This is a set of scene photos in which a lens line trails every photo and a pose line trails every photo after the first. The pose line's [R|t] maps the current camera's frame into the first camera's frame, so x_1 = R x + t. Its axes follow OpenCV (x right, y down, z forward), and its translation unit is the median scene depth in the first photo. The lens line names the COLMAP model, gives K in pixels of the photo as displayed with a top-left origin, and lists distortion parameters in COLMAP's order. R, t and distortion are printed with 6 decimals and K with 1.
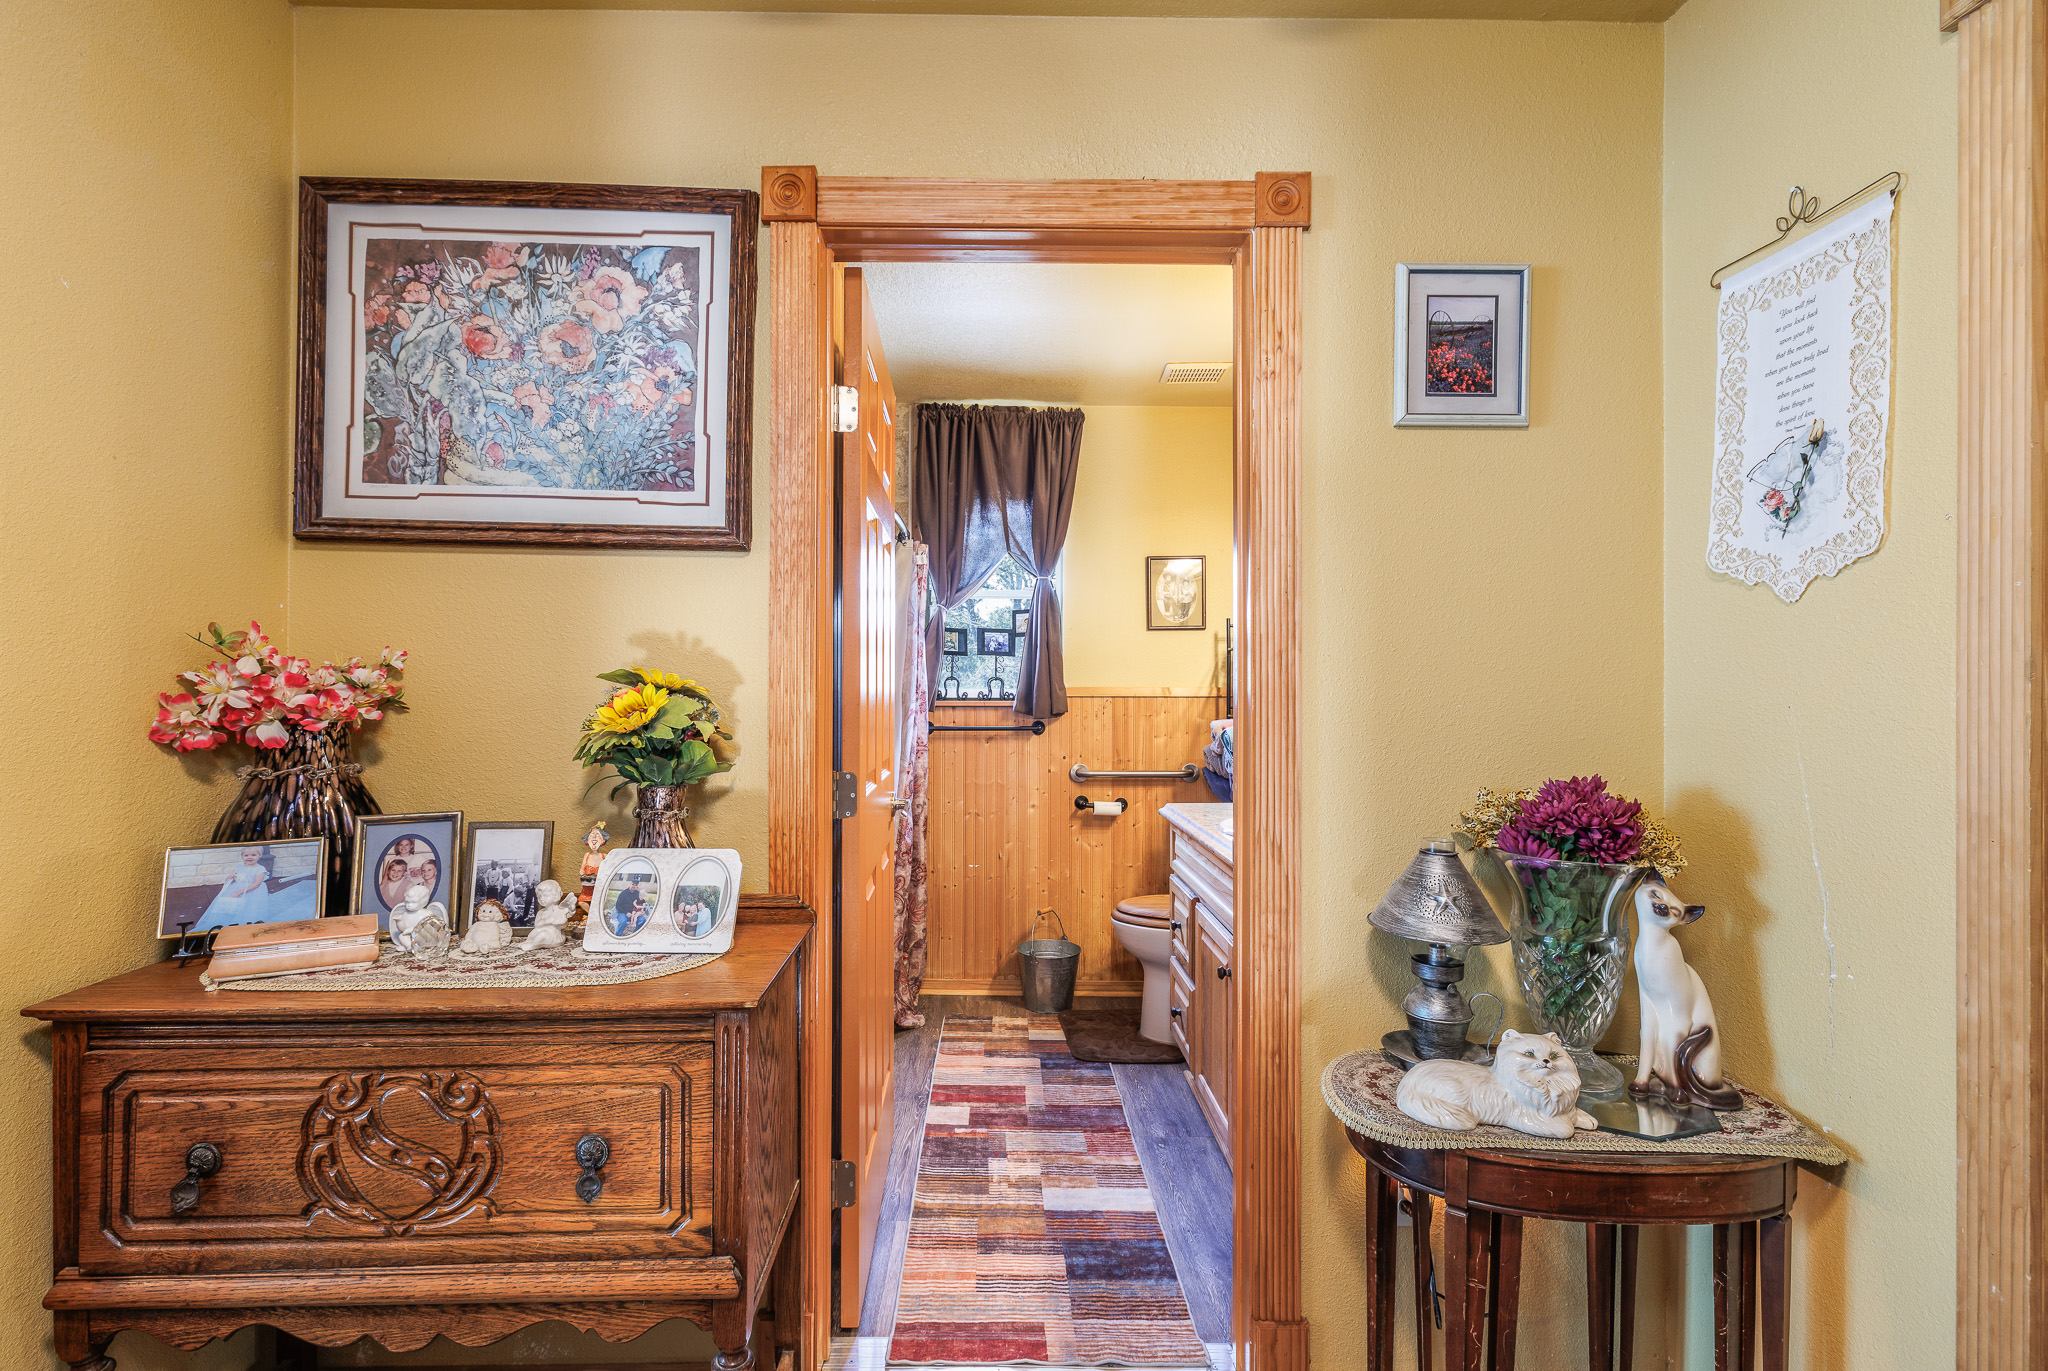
lens RADIAL K [[897.9, 0, 1005.4], [0, 897.9, 676.0], [0, 0, 1]] dist [-0.000174, -0.000007]
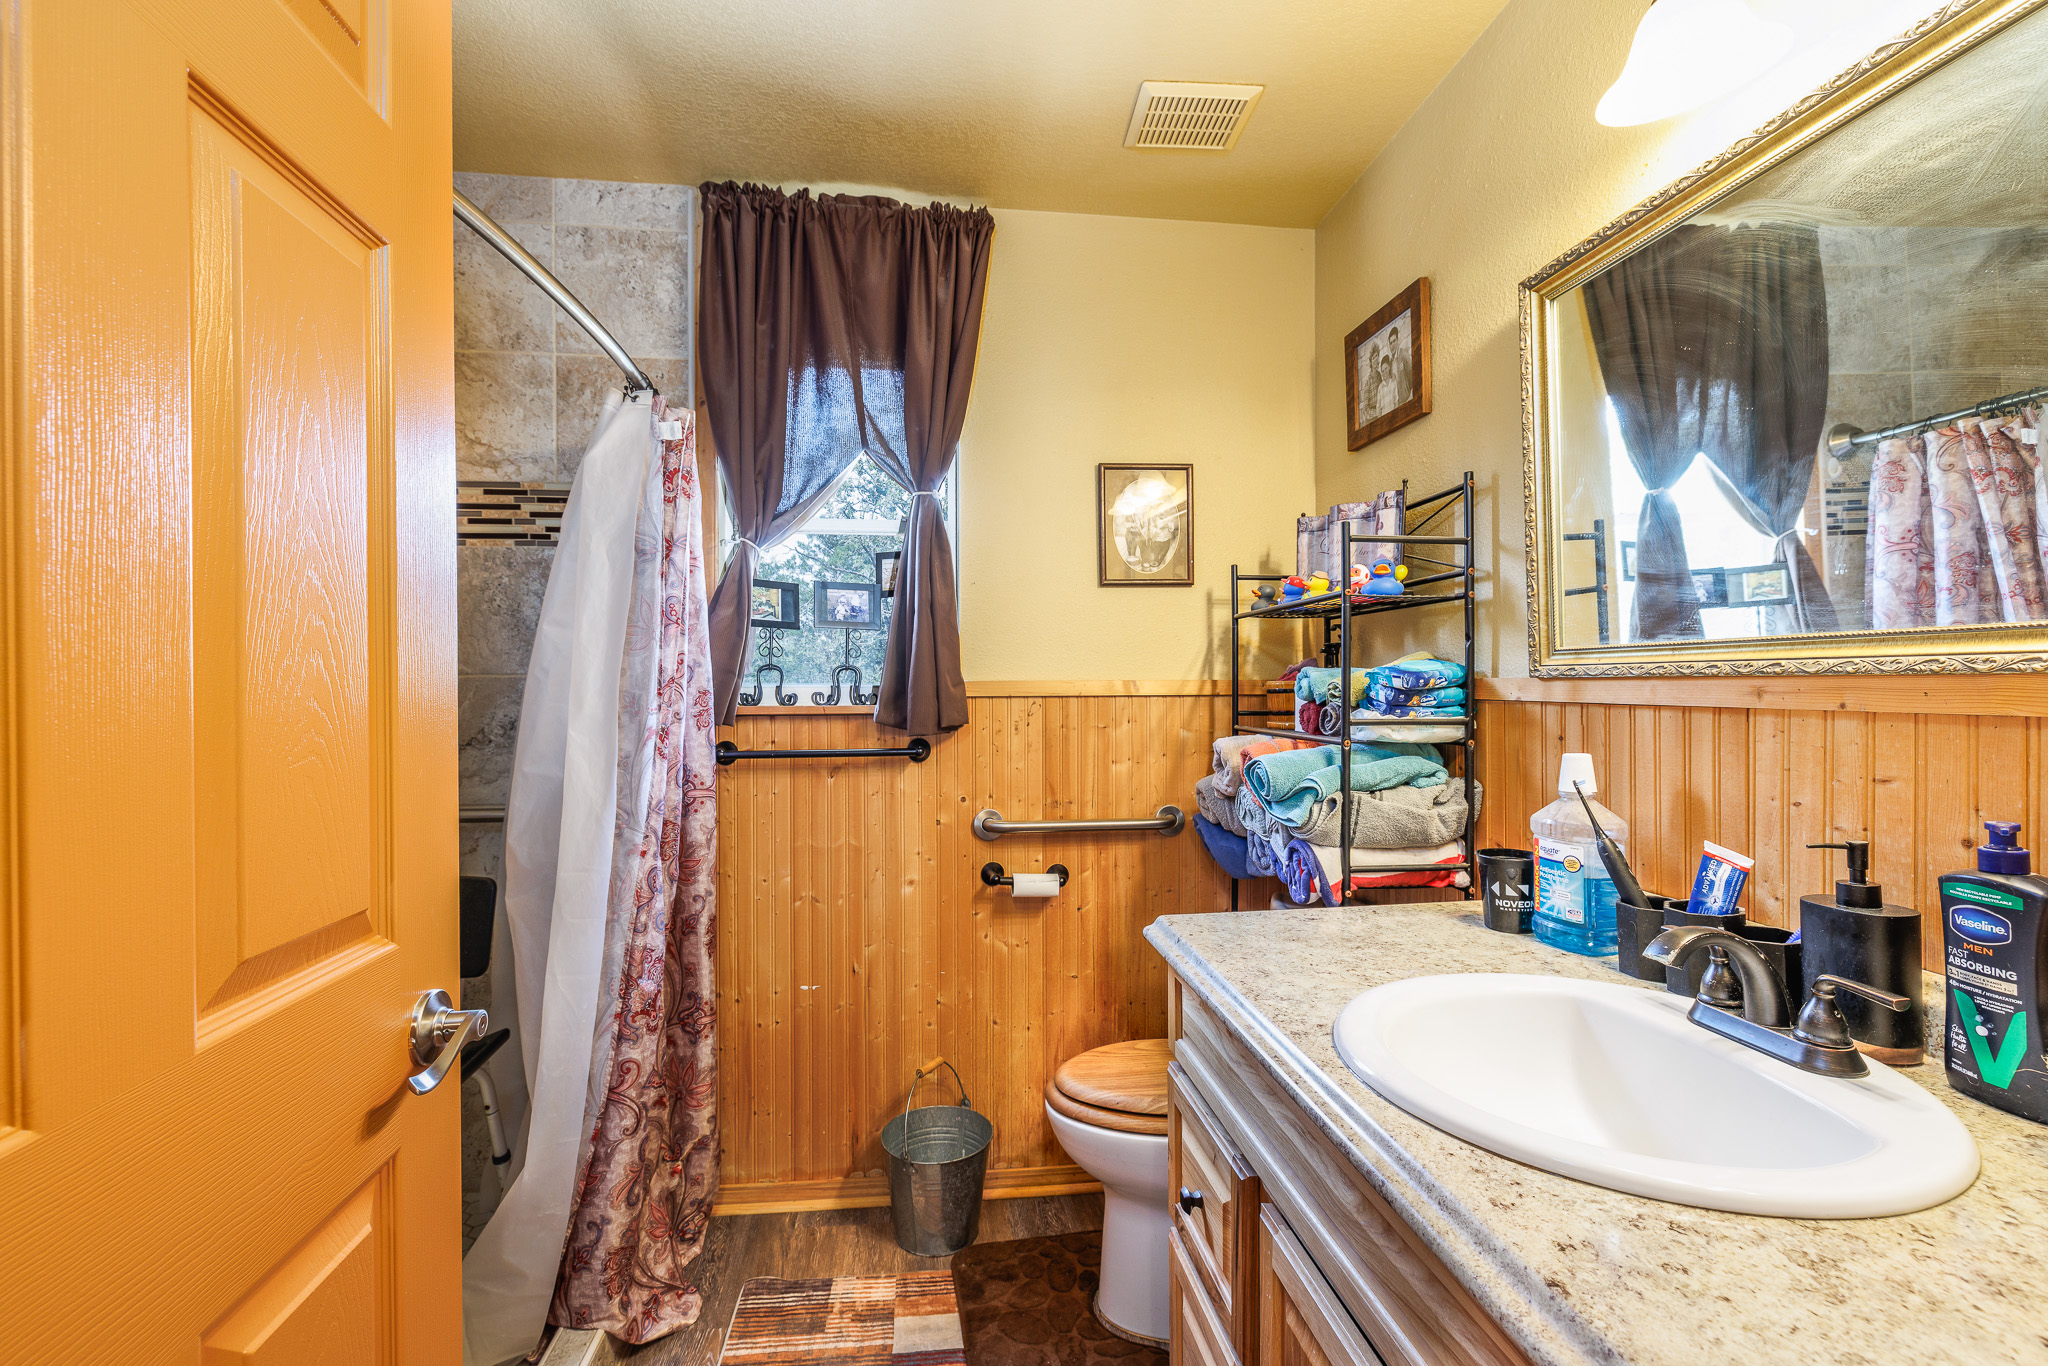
lens RADIAL K [[897.9, 0, 1023.2], [0, 897.9, 680.8], [0, 0, 1]] dist [-0.000174, -0.000007]
pose [[0.994003, -0.007207, 0.109118, 0.041100], [0.005787, 0.999894, 0.013323, 0.004487], [-0.109202, -0.012612, 0.993940, 0.408101]]
